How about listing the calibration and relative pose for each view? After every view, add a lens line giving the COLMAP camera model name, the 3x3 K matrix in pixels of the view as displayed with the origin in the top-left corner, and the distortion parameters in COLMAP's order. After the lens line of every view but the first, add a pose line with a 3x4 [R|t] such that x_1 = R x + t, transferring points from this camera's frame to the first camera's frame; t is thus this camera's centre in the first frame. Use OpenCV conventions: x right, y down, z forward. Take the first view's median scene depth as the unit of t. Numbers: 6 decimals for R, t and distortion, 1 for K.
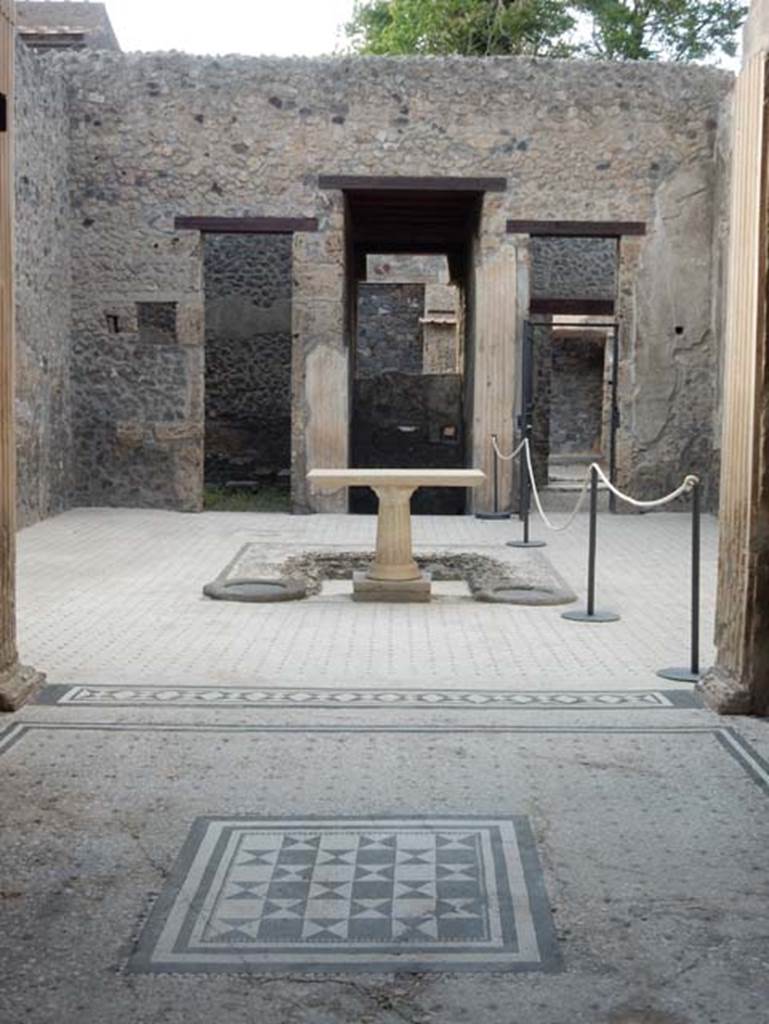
lens RADIAL K [[1556.2, 0, 351.3], [0, 1556.2, 587.1], [0, 0, 1]] dist [0.022331, 0.000000]
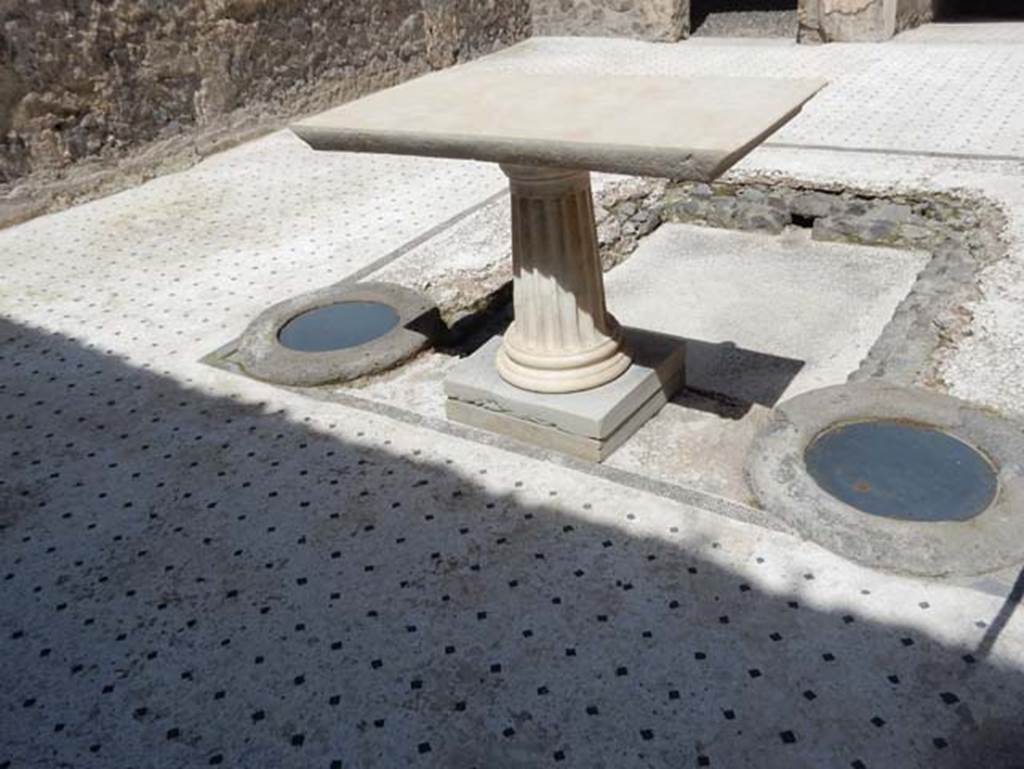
lens RADIAL K [[870.3, 0, 510.8], [0, 870.3, 382.2], [0, 0, 1]] dist [-0.013205, 0.010431]
pose [[0.804000, 0.209020, -0.556681, 0.105584], [0.034004, 0.918489, 0.393982, -0.065954], [0.593656, -0.335691, 0.731358, 0.607162]]
